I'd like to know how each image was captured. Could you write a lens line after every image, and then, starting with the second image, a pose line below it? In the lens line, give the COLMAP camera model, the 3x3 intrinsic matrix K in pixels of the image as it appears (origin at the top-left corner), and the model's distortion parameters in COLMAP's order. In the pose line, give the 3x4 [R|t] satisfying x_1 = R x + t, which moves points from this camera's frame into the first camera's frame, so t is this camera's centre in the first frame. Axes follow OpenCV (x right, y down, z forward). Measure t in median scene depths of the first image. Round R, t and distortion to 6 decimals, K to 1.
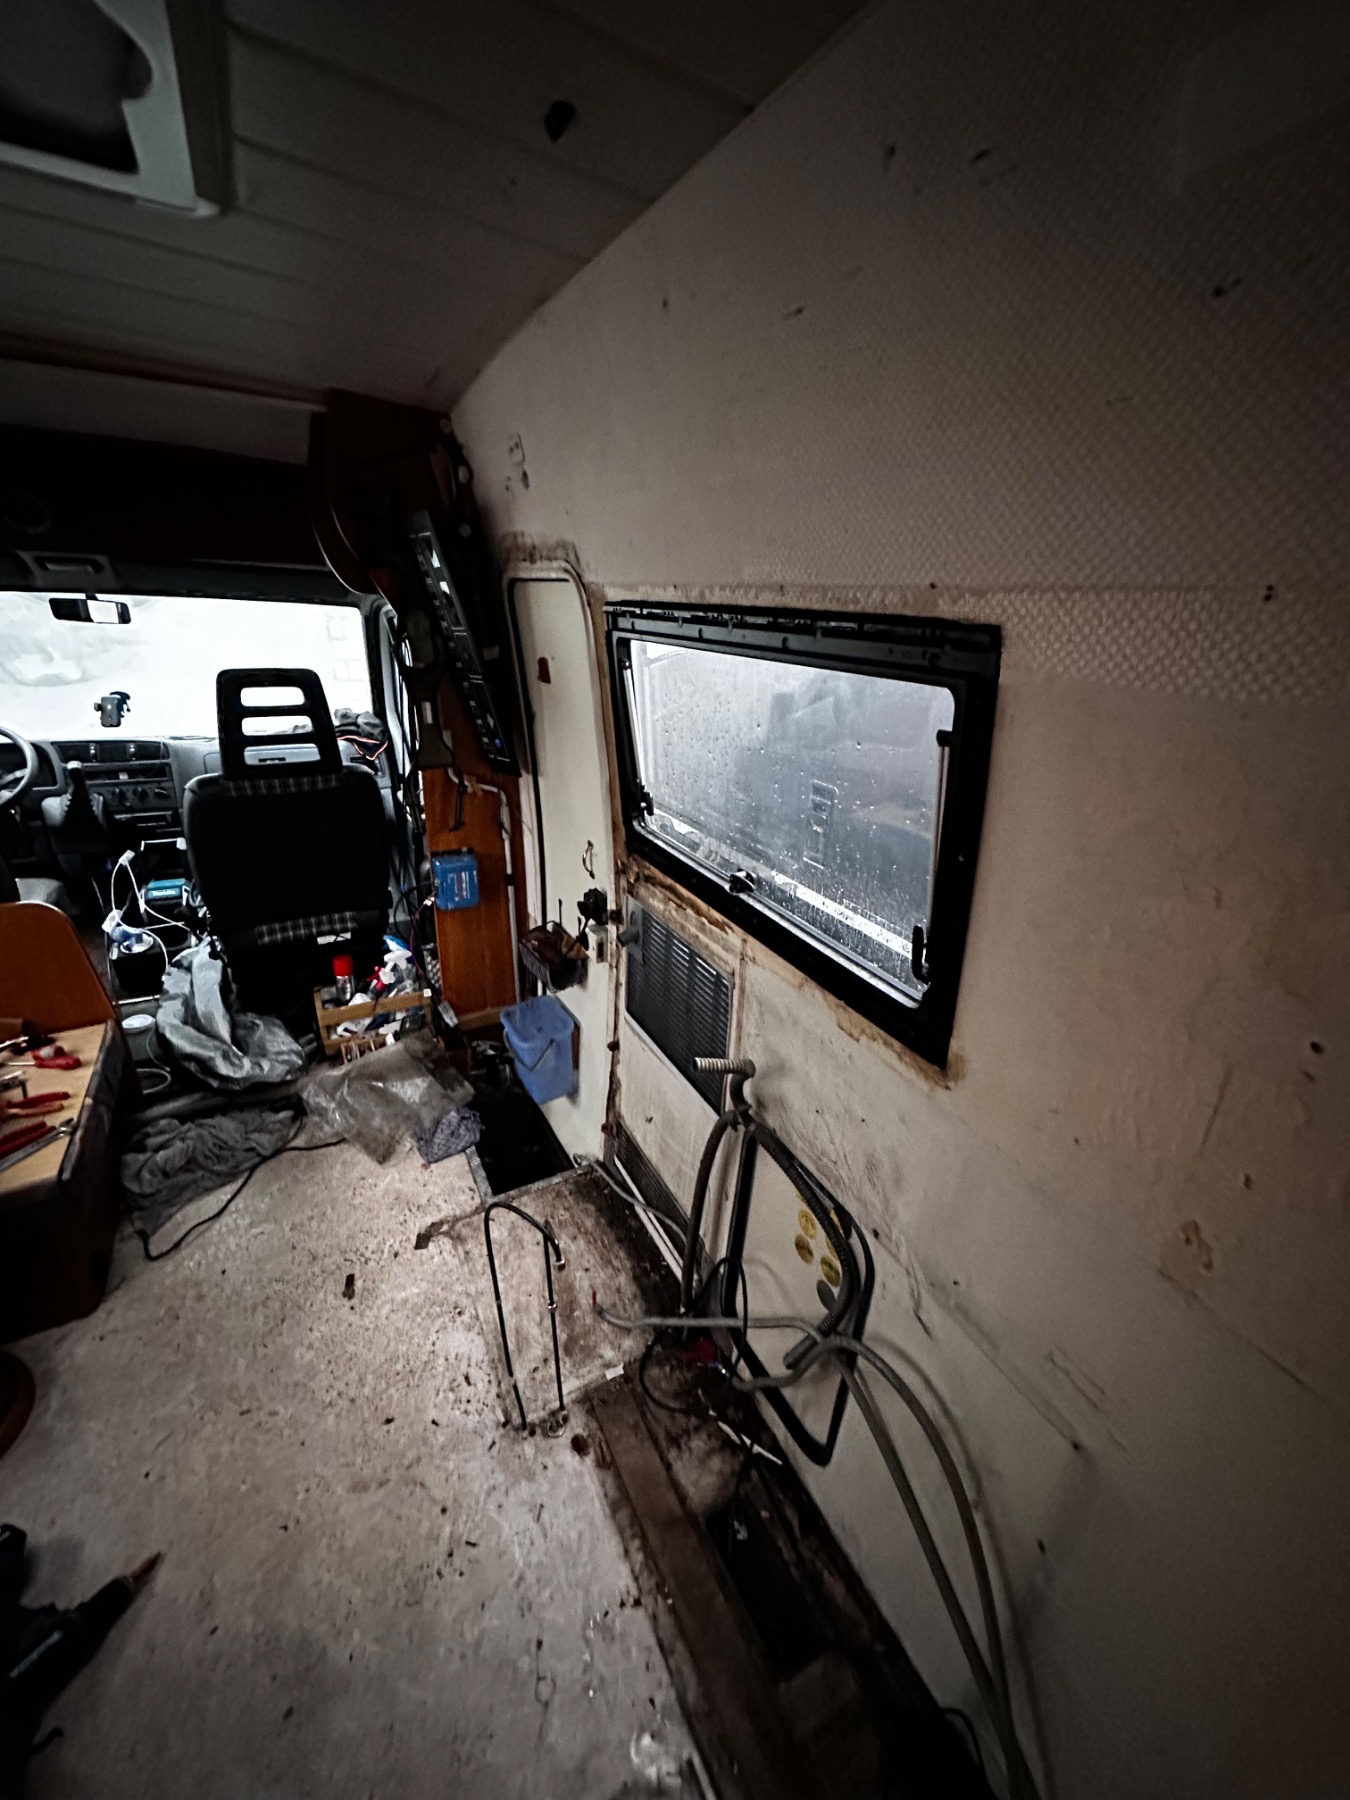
lens RADIAL K [[703.6, 0, 683.7], [0, 703.6, 884.8], [0, 0, 1]] dist [-0.010145, -0.000340]
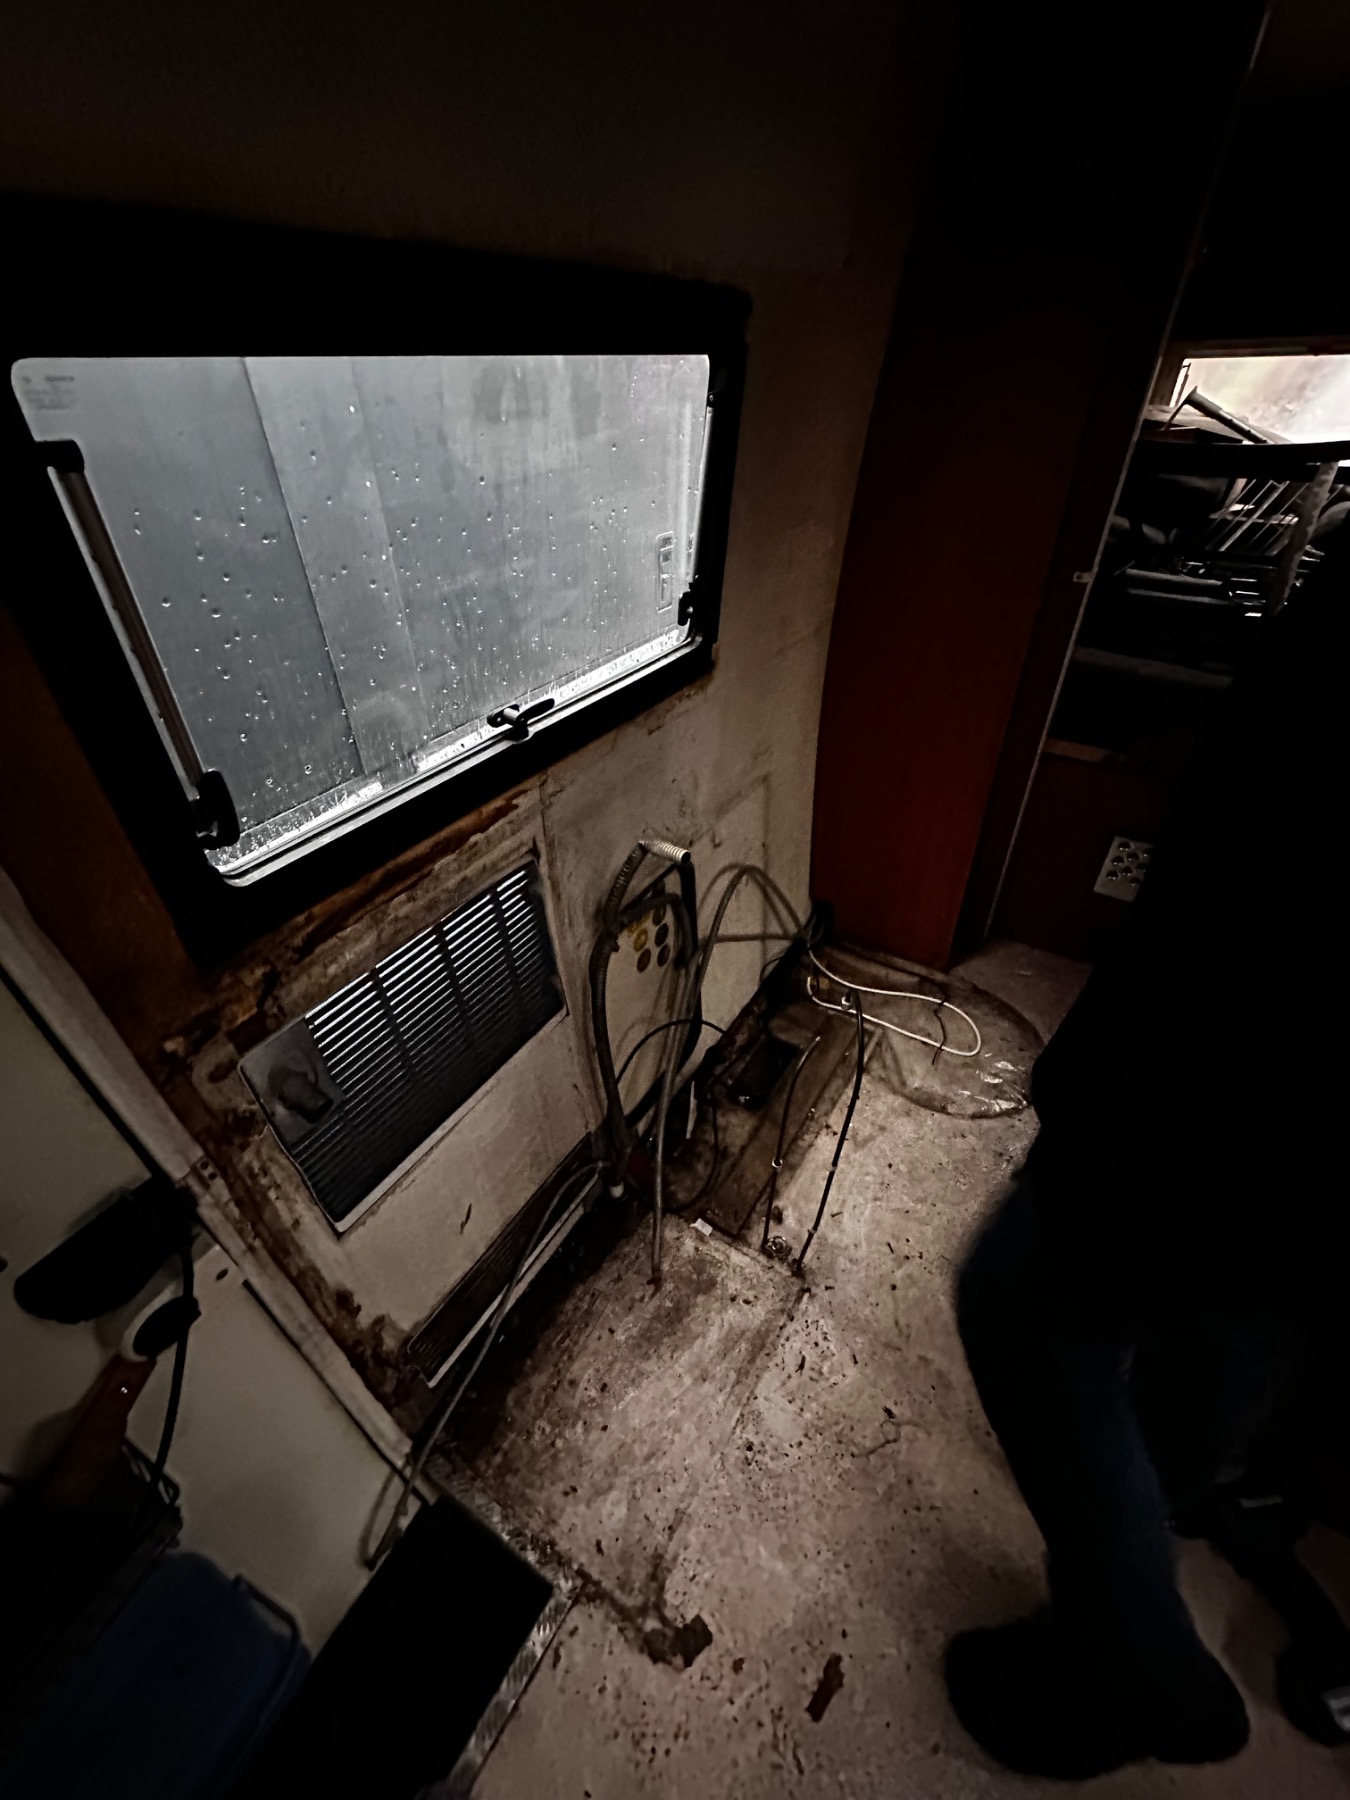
lens RADIAL K [[703.6, 0, 678.7], [0, 703.6, 892.2], [0, 0, 1]] dist [-0.010145, -0.000340]
pose [[-0.470633, -0.554078, 0.686661, -0.501739], [0.321974, 0.616722, 0.718322, -0.305424], [-0.821485, 0.559153, -0.111851, 0.890731]]
